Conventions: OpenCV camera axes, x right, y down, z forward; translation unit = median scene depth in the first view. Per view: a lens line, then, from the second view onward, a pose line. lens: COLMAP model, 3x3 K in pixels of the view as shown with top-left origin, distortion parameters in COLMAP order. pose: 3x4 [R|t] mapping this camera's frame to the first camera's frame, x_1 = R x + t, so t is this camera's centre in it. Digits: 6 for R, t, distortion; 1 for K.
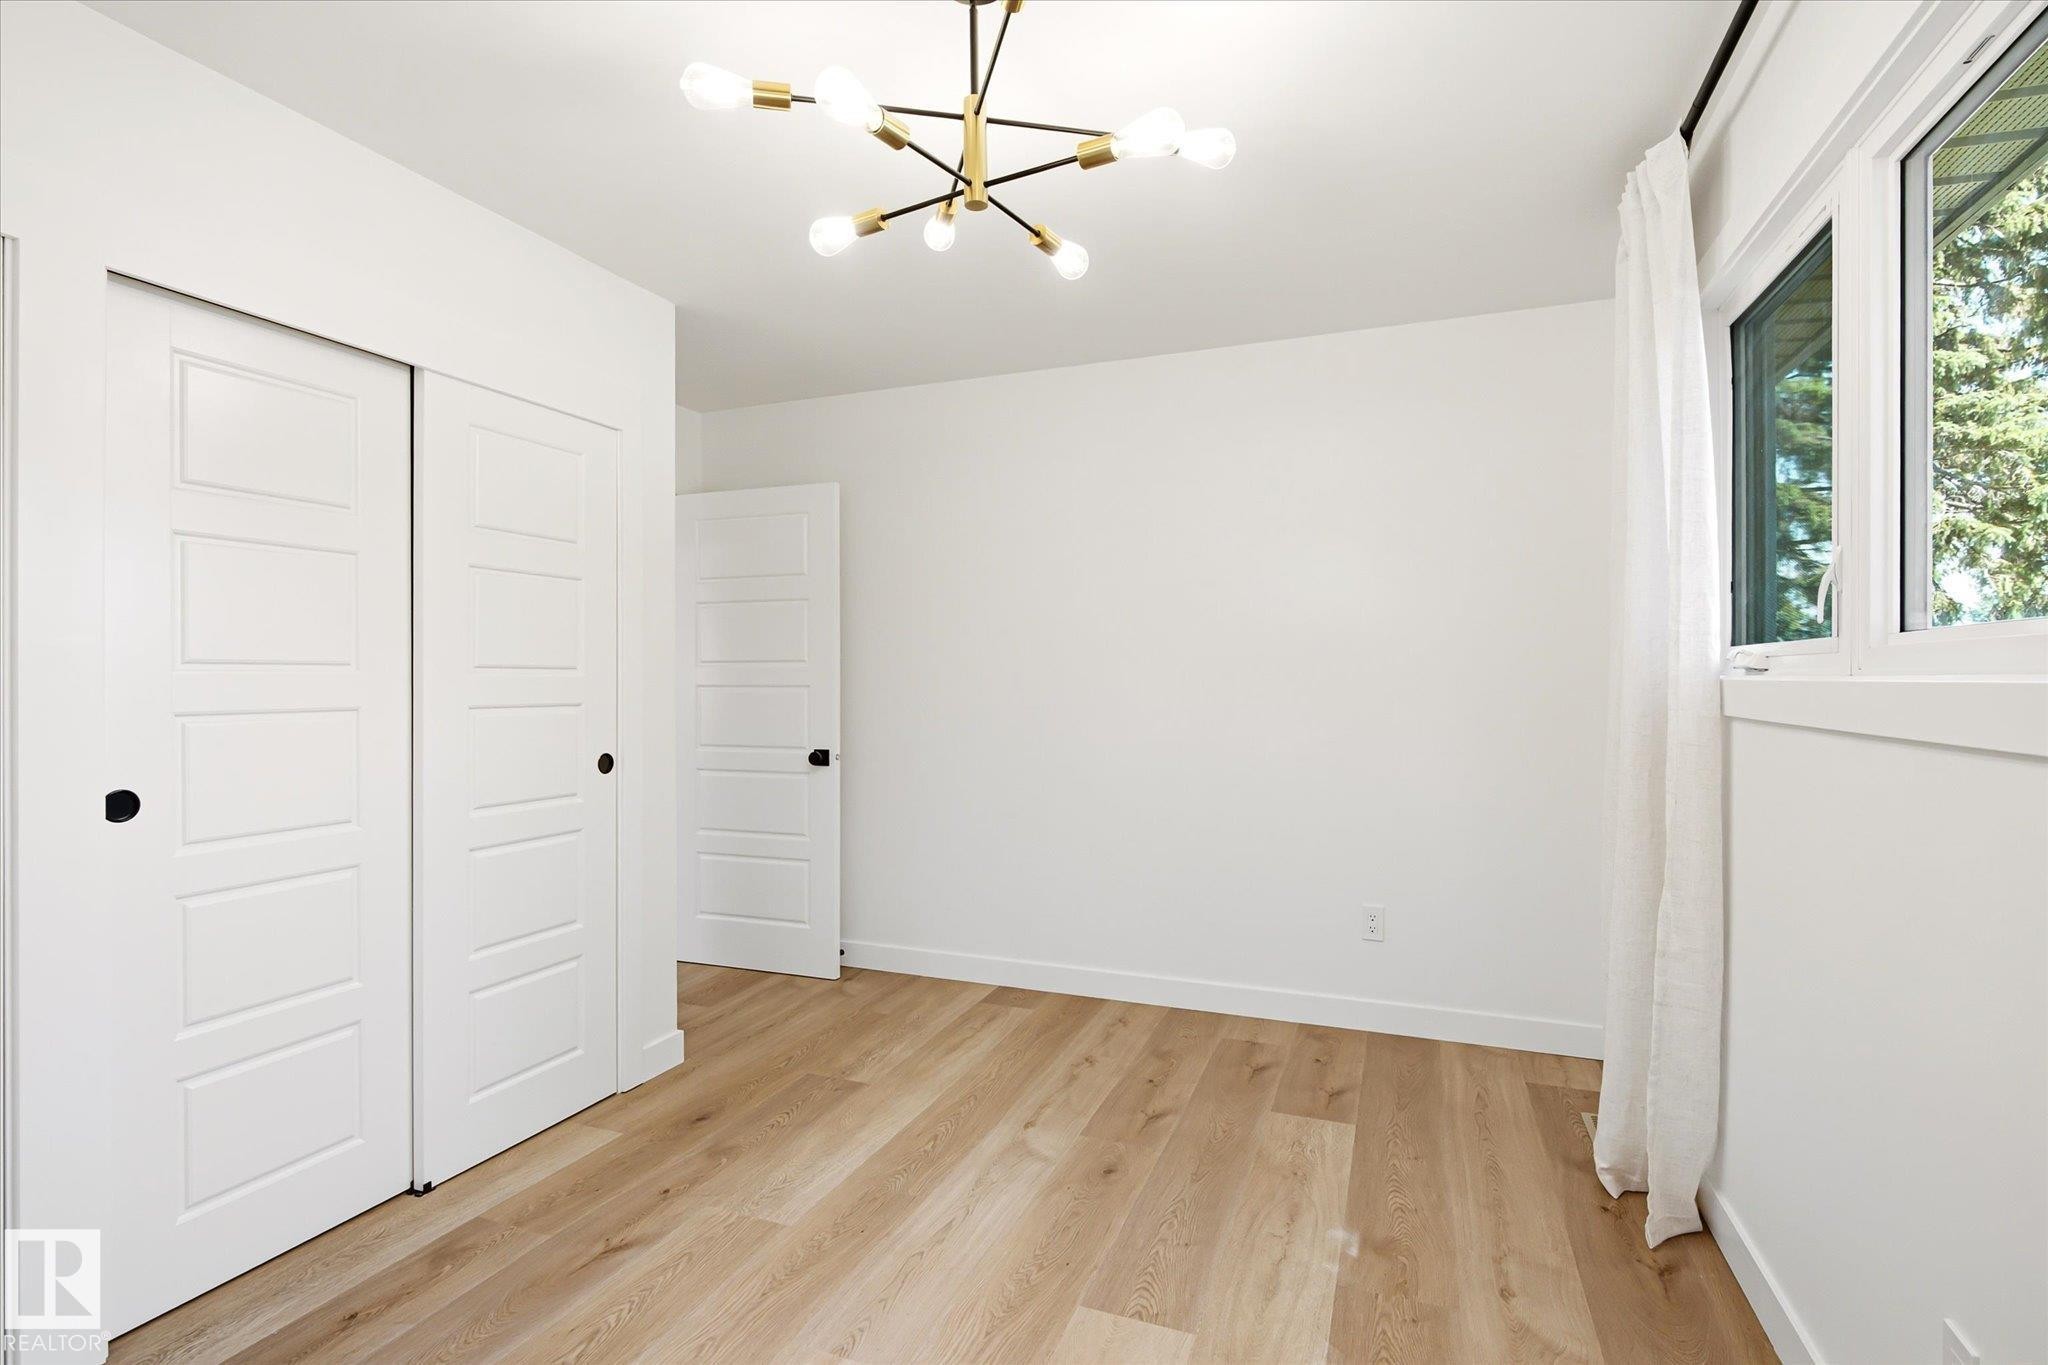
lens RADIAL K [[943.8, 0, 1036.3], [0, 943.8, 681.0], [0, 0, 1]] dist [0.003626, 0.001067]
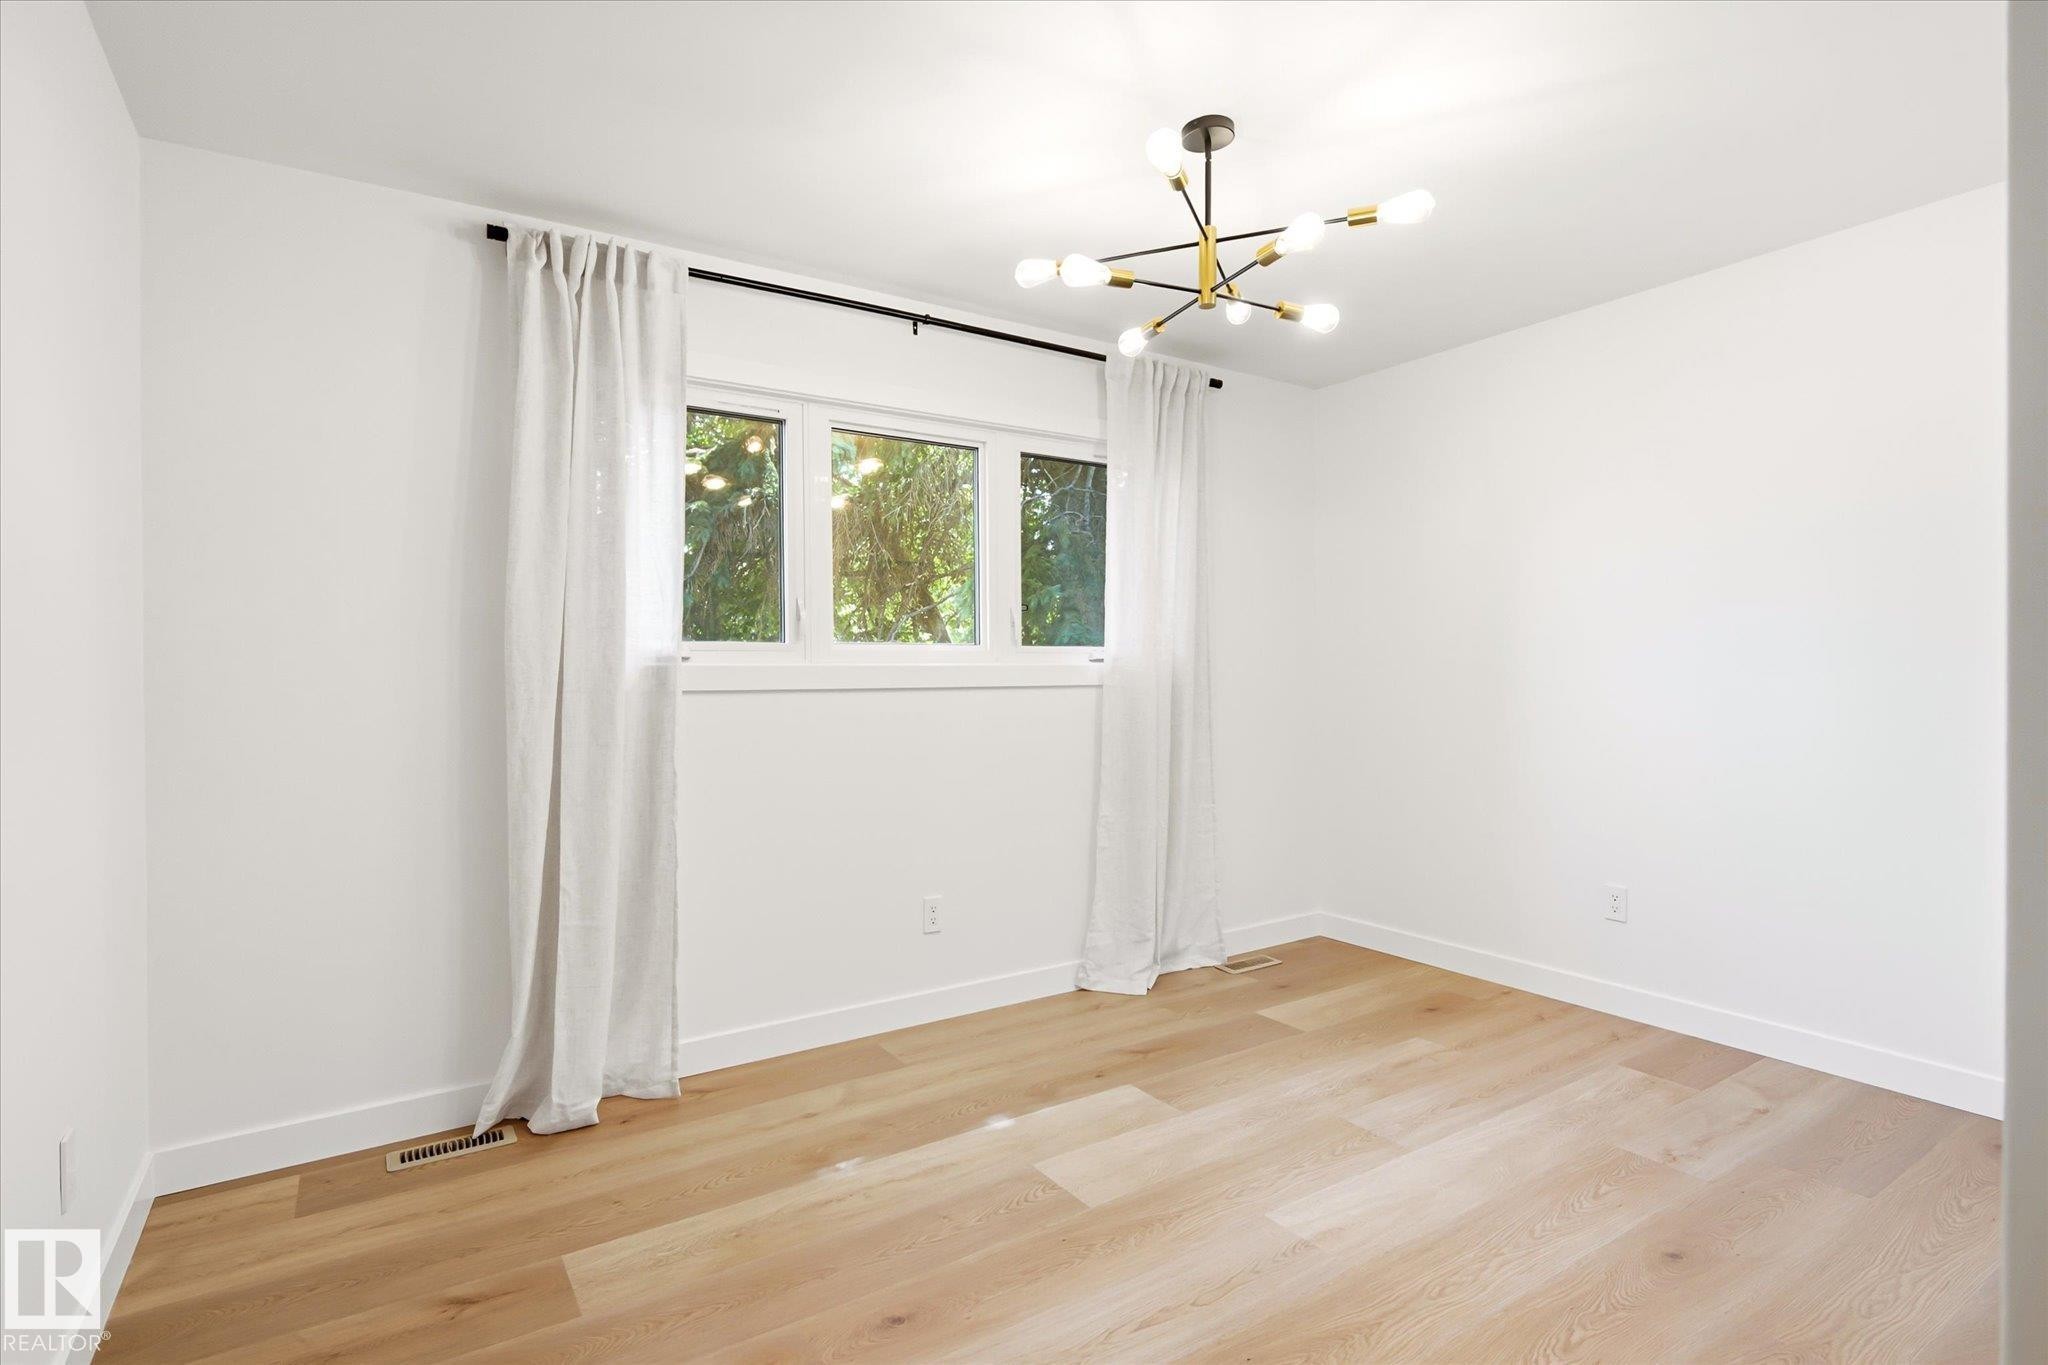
lens RADIAL K [[1021.6, 0, 1011.0], [0, 1021.6, 680.4], [0, 0, 1]] dist [0.020977, 0.000152]
pose [[-0.813809, 0.001791, 0.581130, -0.520799], [0.008223, 0.999931, 0.008434, 0.019799], [-0.581075, 0.011643, -0.813767, 1.805893]]
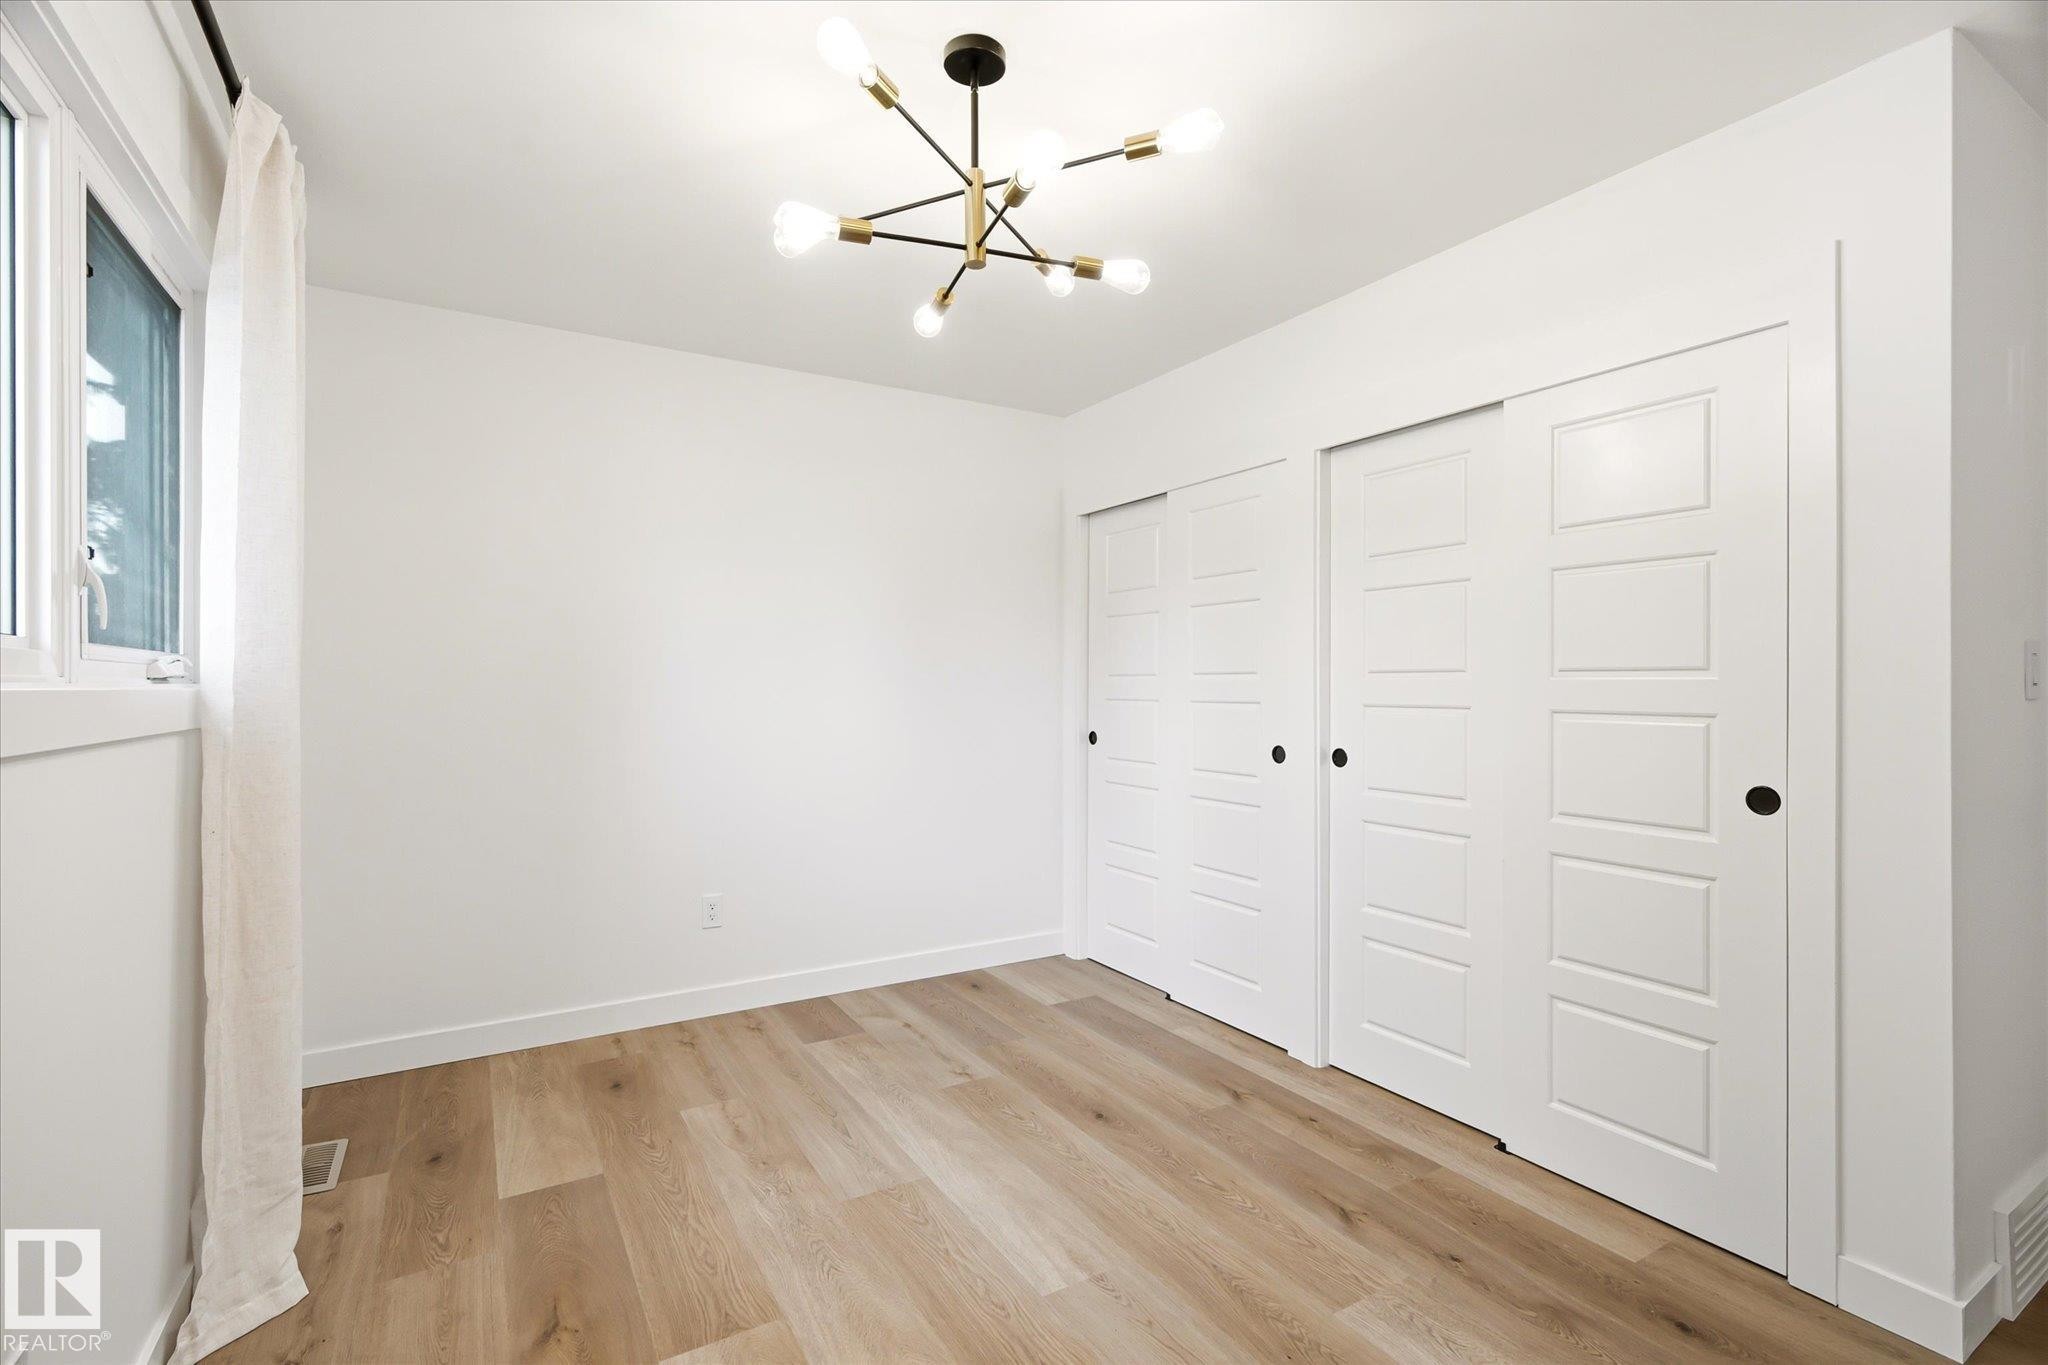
lens RADIAL K [[943.8, 0, 1015.8], [0, 943.8, 685.7], [0, 0, 1]] dist [0.003626, 0.001067]
pose [[-0.606957, 0.002555, -0.794731, 0.615179], [-0.003240, 0.999979, 0.005690, -0.002673], [0.794728, 0.006028, -0.606936, 1.317225]]
